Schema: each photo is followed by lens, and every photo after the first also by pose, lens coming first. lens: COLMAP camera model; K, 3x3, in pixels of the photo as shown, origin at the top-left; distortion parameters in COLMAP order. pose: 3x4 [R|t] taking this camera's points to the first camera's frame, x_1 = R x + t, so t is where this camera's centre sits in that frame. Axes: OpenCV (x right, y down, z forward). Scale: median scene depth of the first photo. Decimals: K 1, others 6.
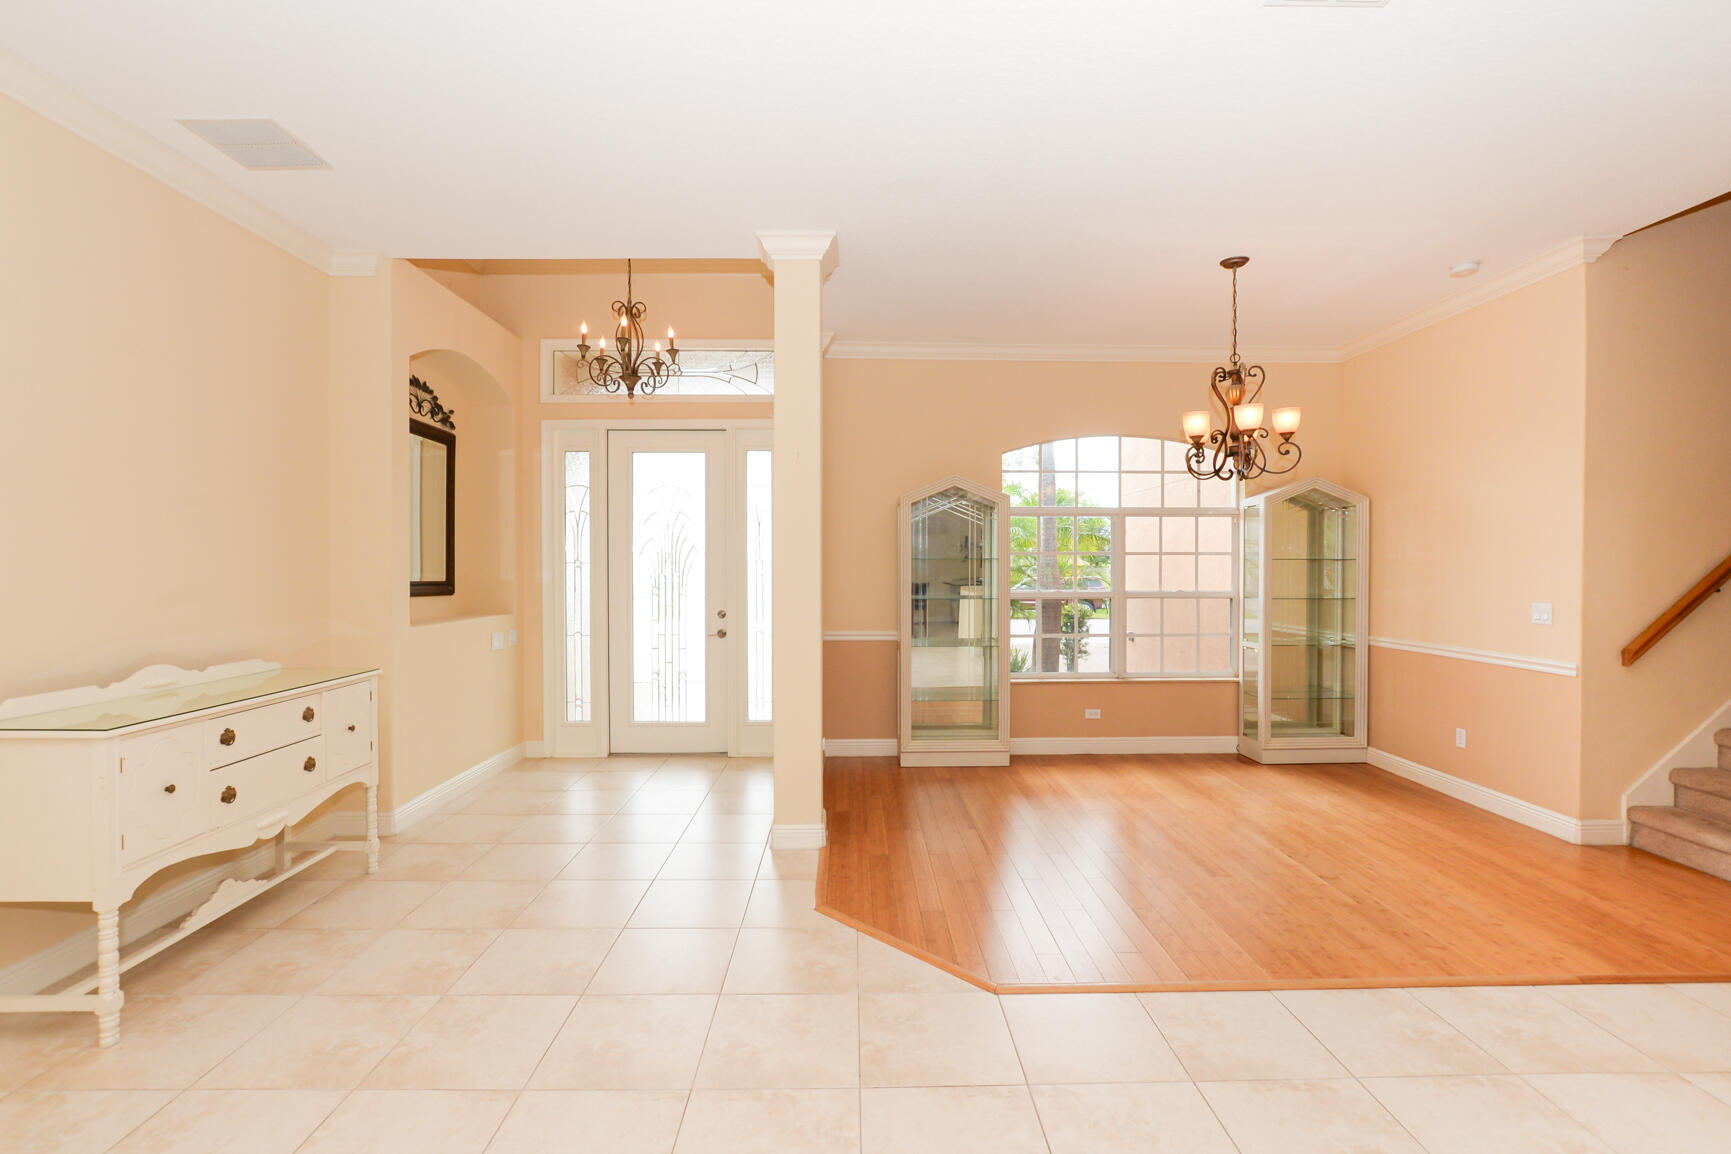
lens RADIAL K [[756.9, 0, 865.5], [0, 756.9, 577.0], [0, 0, 1]] dist [-0.001893, -0.000060]
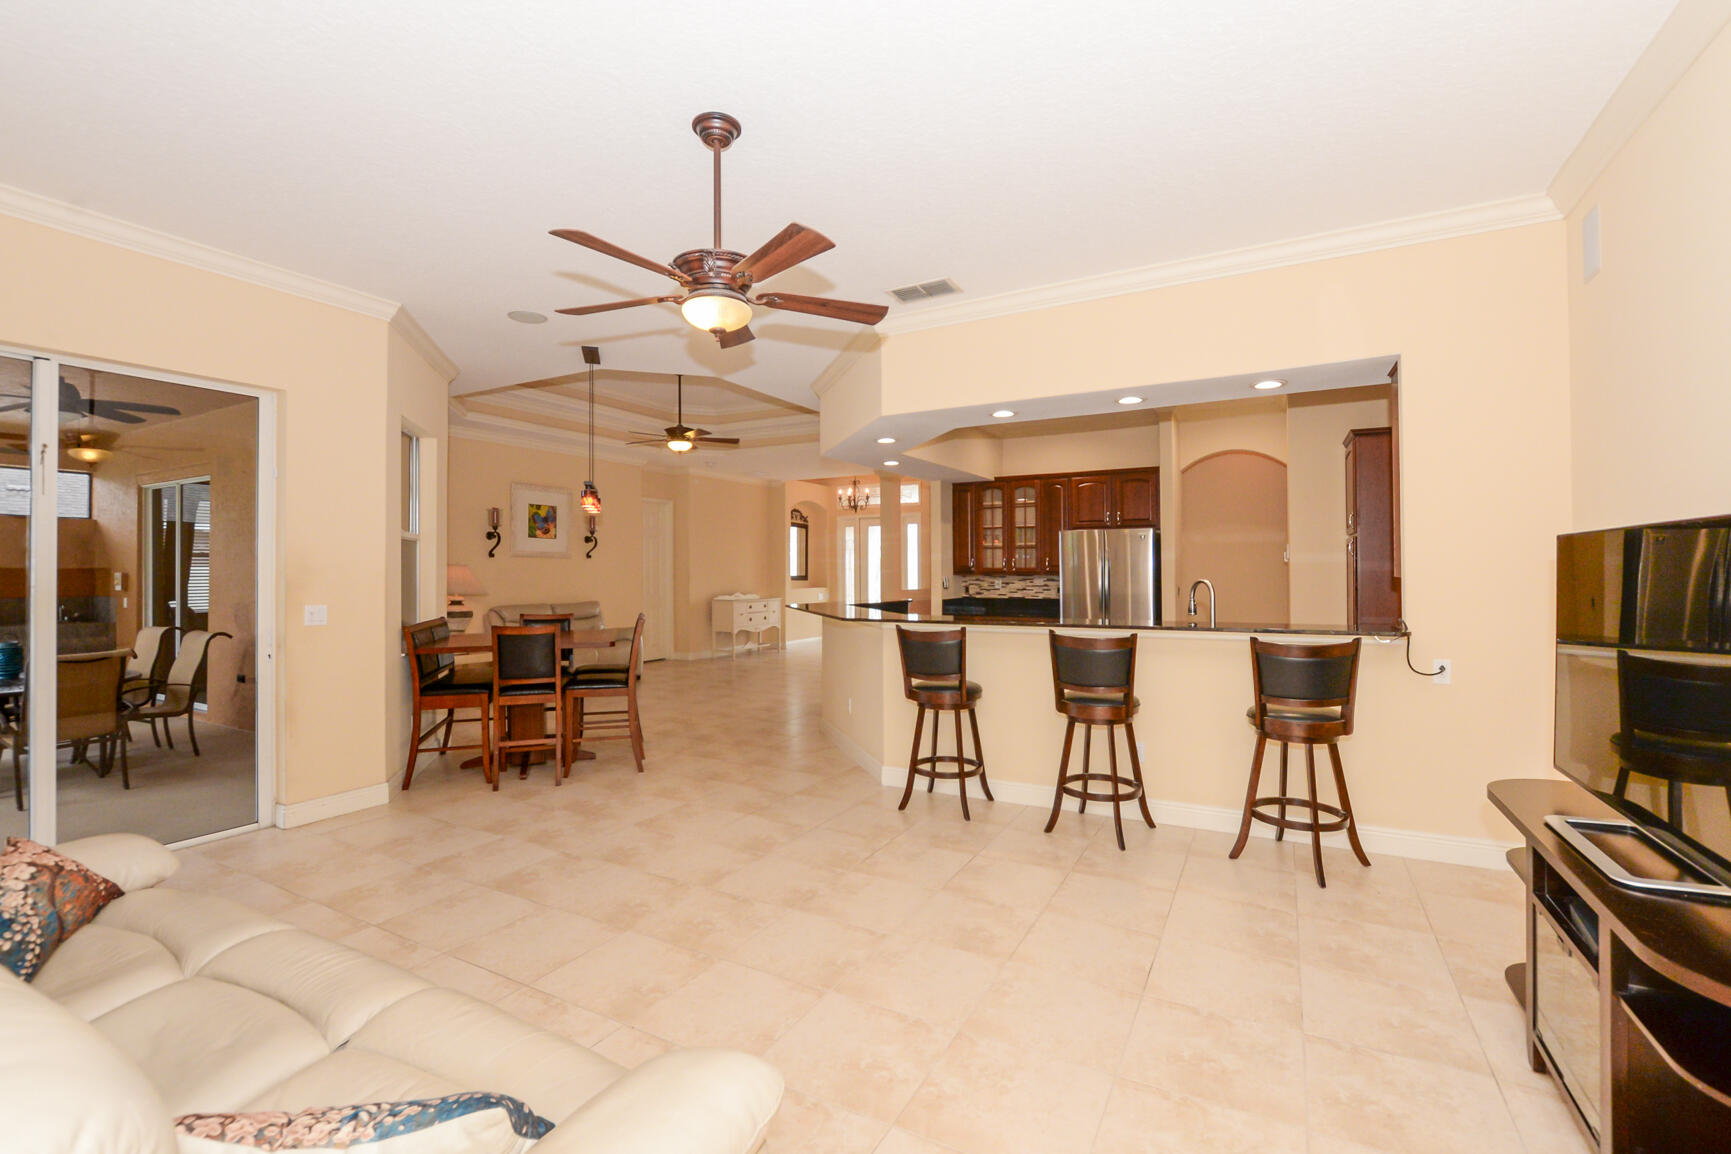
lens RADIAL K [[756.9, 0, 865.5], [0, 756.9, 577.0], [0, 0, 1]] dist [-0.001893, -0.000060]
pose [[0.869074, -0.001429, -0.494680, 1.090563], [-0.002738, 0.999967, -0.007700, 0.034111], [0.494675, 0.008046, 0.869041, -1.421379]]
